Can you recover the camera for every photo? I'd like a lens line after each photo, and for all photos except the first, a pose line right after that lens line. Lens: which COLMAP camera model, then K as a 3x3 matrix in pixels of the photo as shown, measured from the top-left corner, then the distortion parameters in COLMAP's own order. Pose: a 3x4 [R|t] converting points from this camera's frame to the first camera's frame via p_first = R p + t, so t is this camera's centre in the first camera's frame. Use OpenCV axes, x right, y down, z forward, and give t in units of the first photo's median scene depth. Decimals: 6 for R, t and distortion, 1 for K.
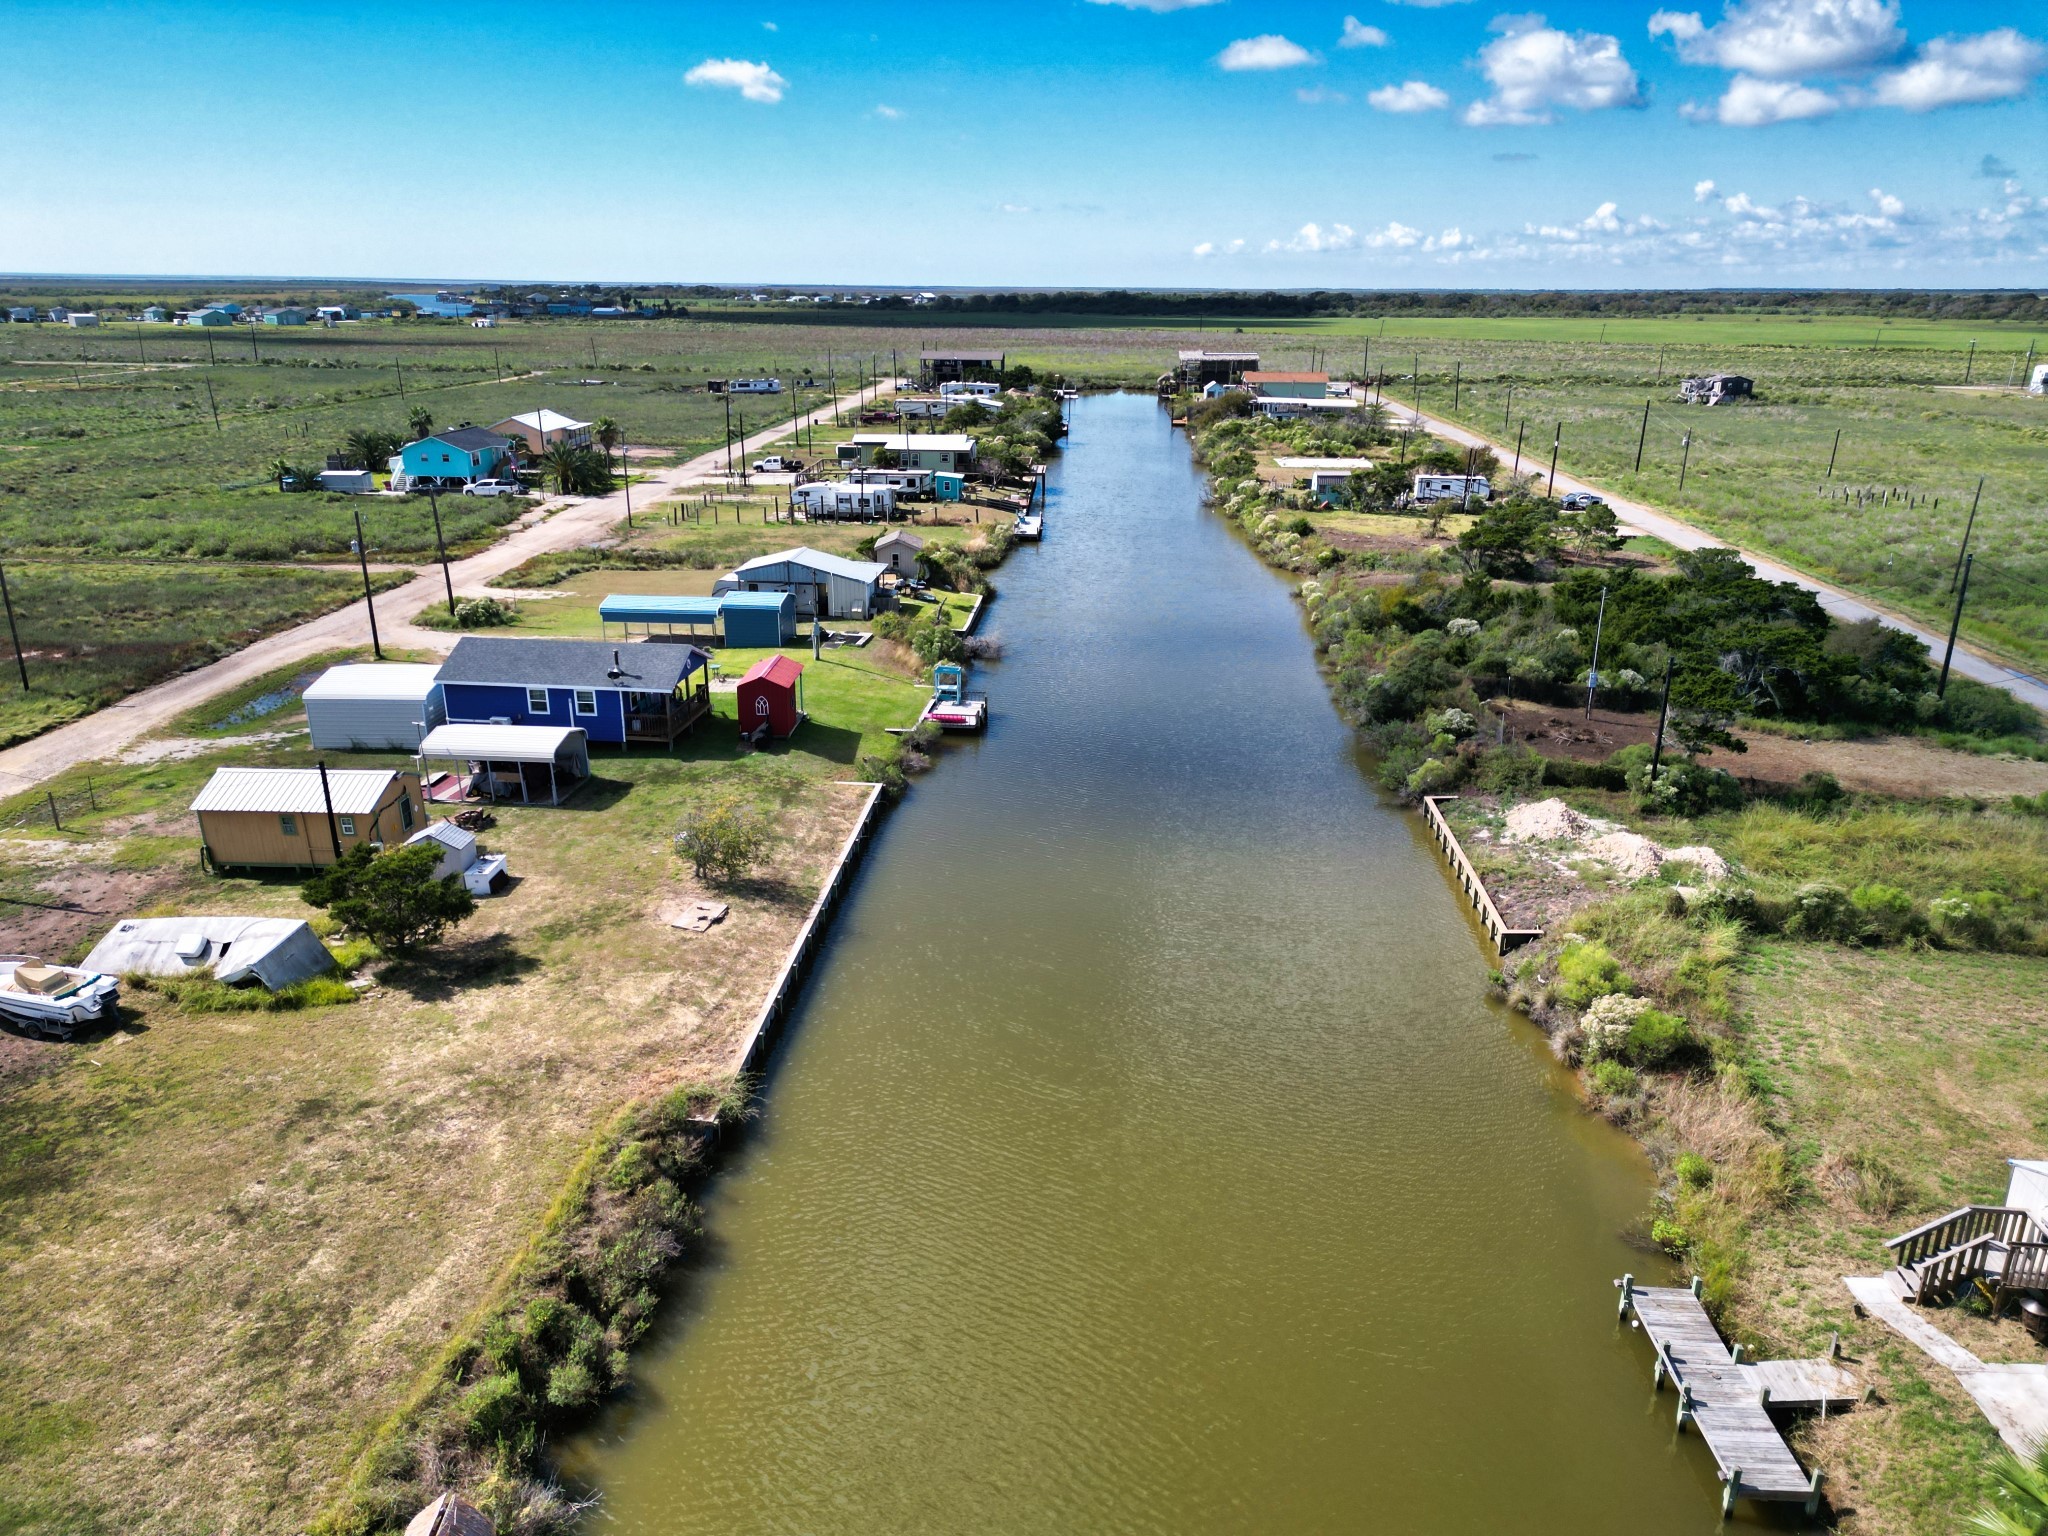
lens RADIAL K [[1430.7, 0, 1024.0], [0, 1430.7, 768.0], [0, 0, 1]] dist [0.076551, -0.062292]
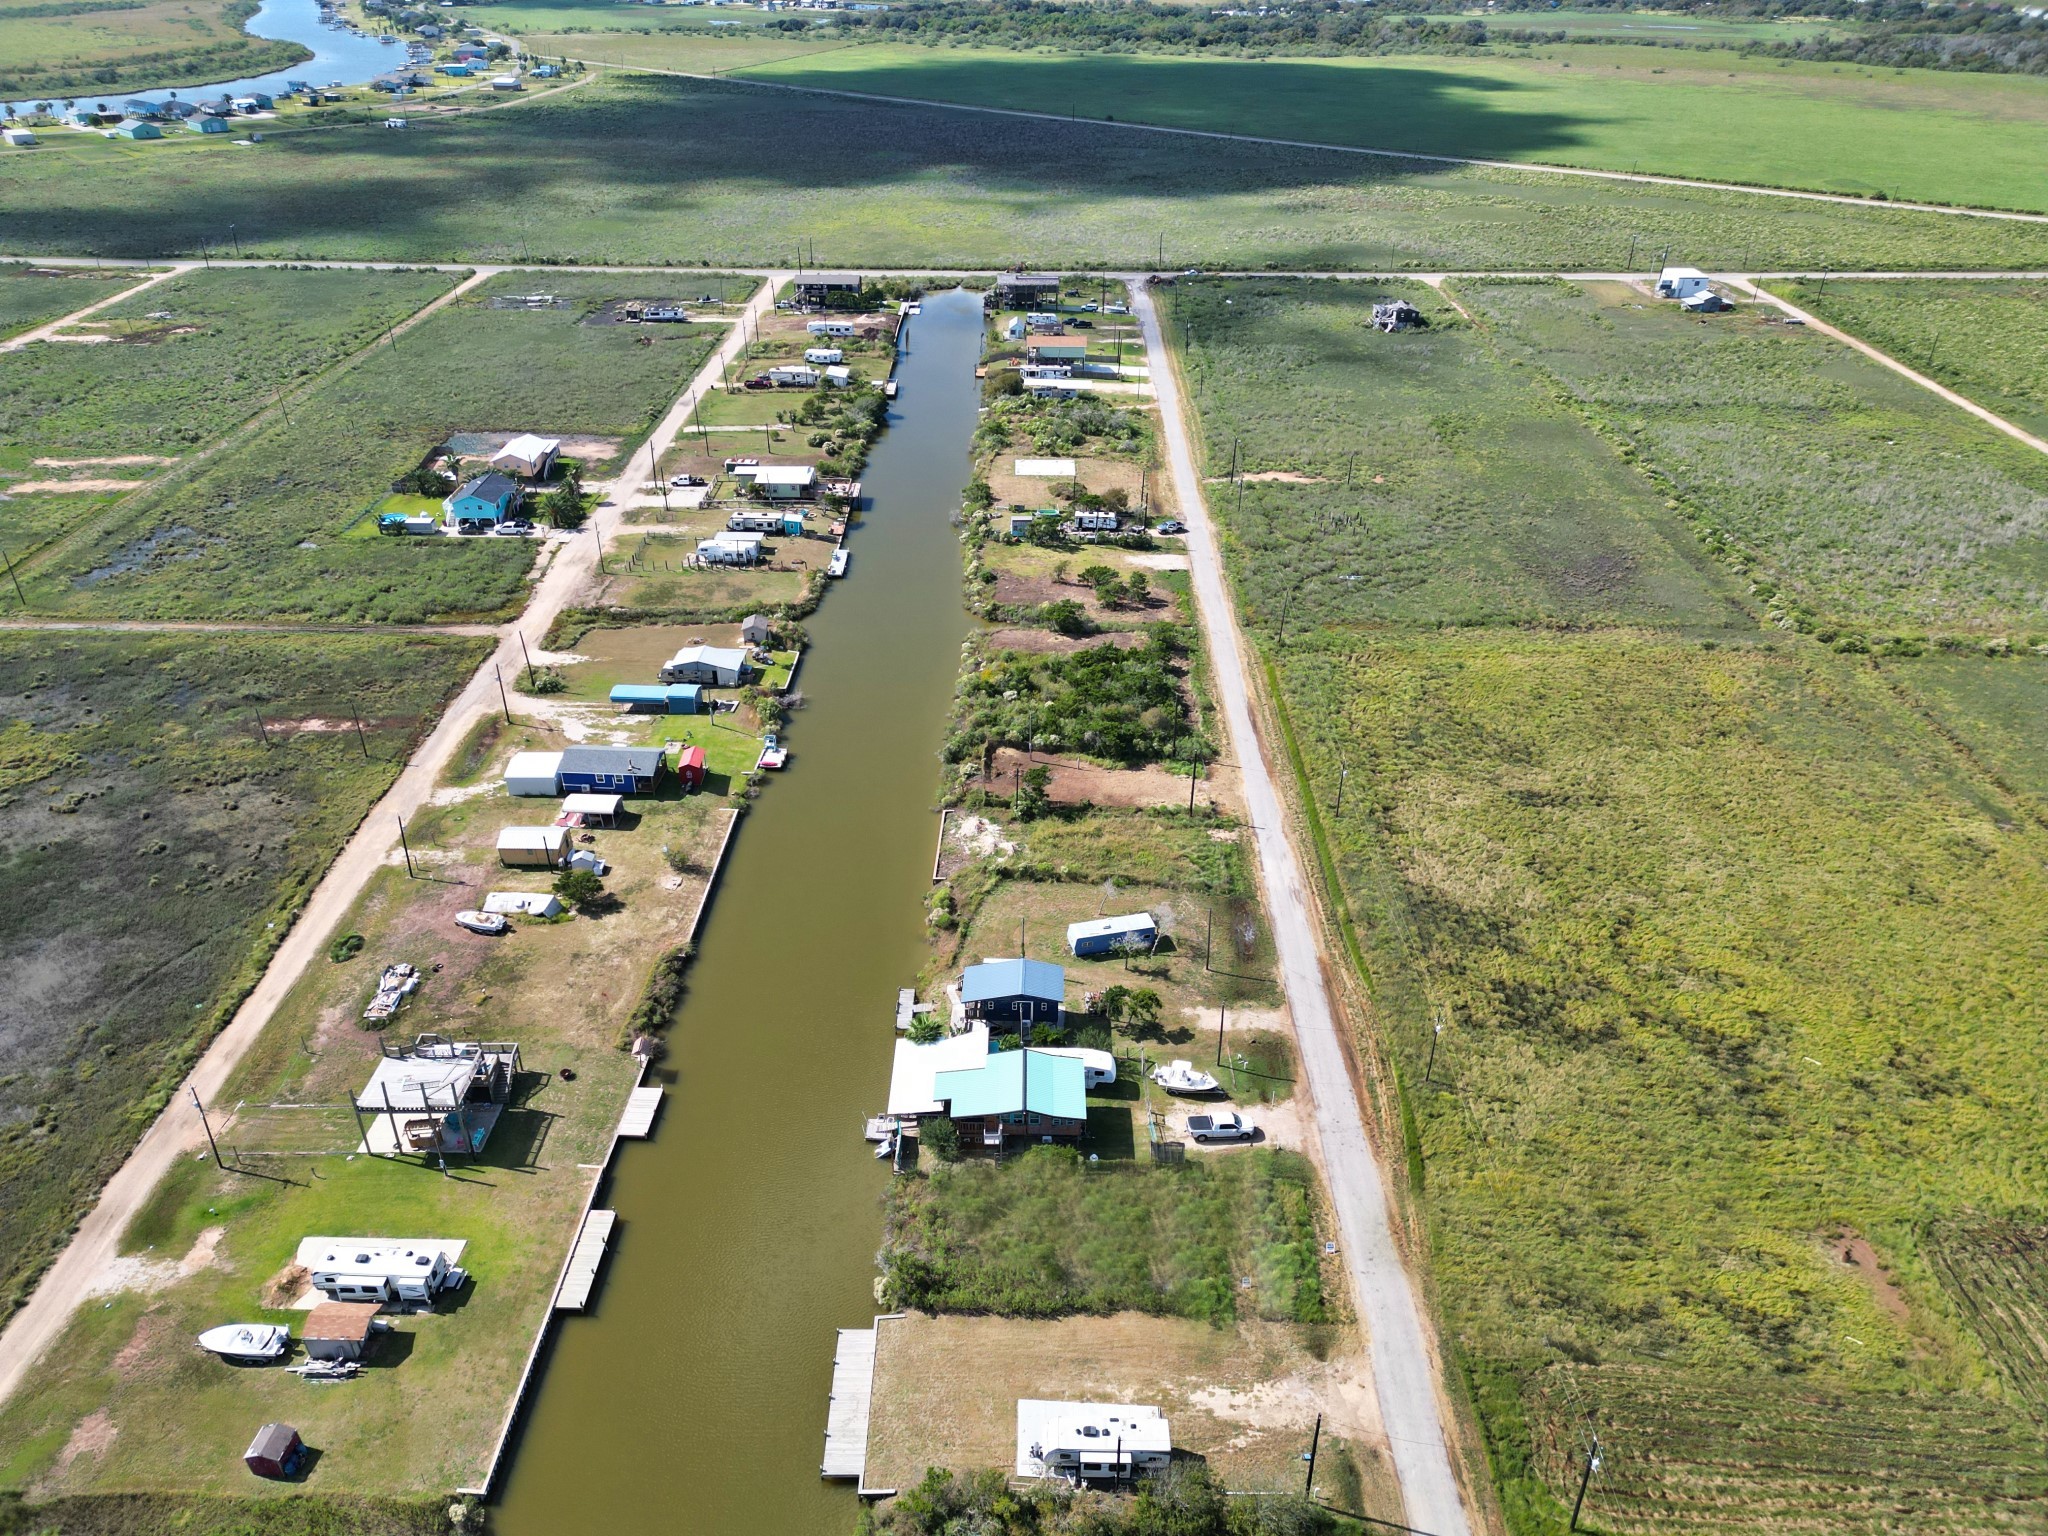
lens RADIAL K [[1430.7, 0, 1024.0], [0, 1430.7, 768.0], [0, 0, 1]] dist [0.076551, -0.062292]
pose [[0.998924, -0.029895, 0.035445, 0.400974], [0.021817, 0.977539, 0.209620, -0.726559], [-0.040915, -0.208622, 0.977140, -1.887052]]
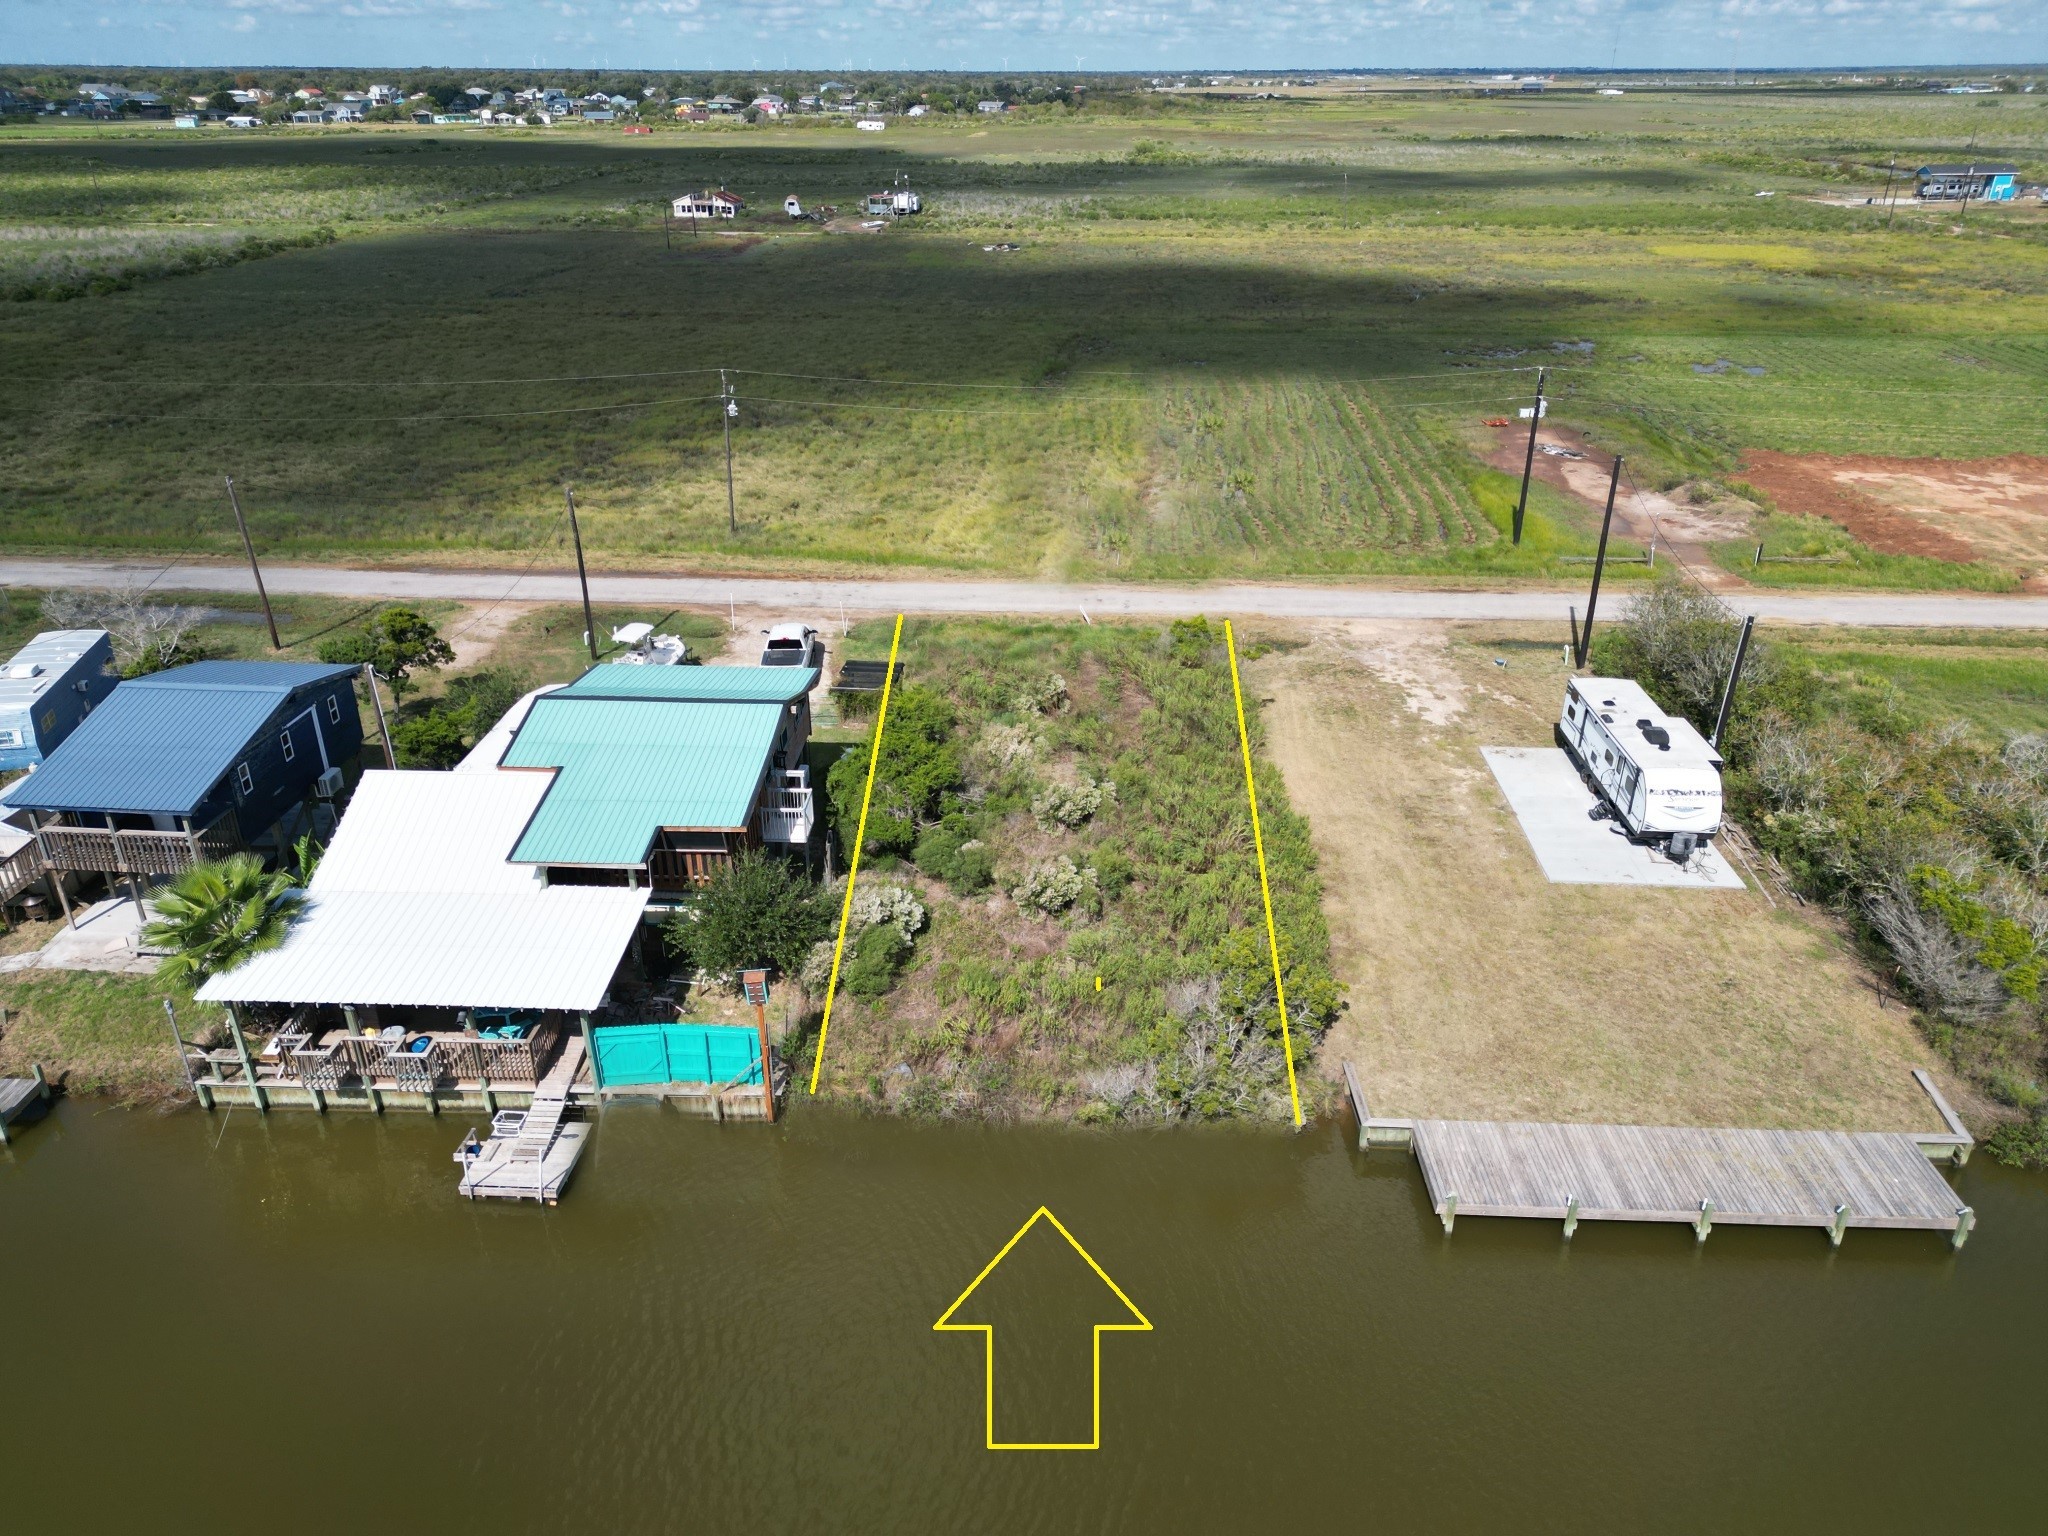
lens RADIAL K [[1430.7, 0, 1024.0], [0, 1430.7, 768.0], [0, 0, 1]] dist [0.076551, -0.062292]
pose [[-0.008499, -0.446938, 0.894525, -0.258449], [0.323675, 0.845168, 0.425353, -0.005325], [-0.946130, 0.293151, 0.137480, -0.043446]]
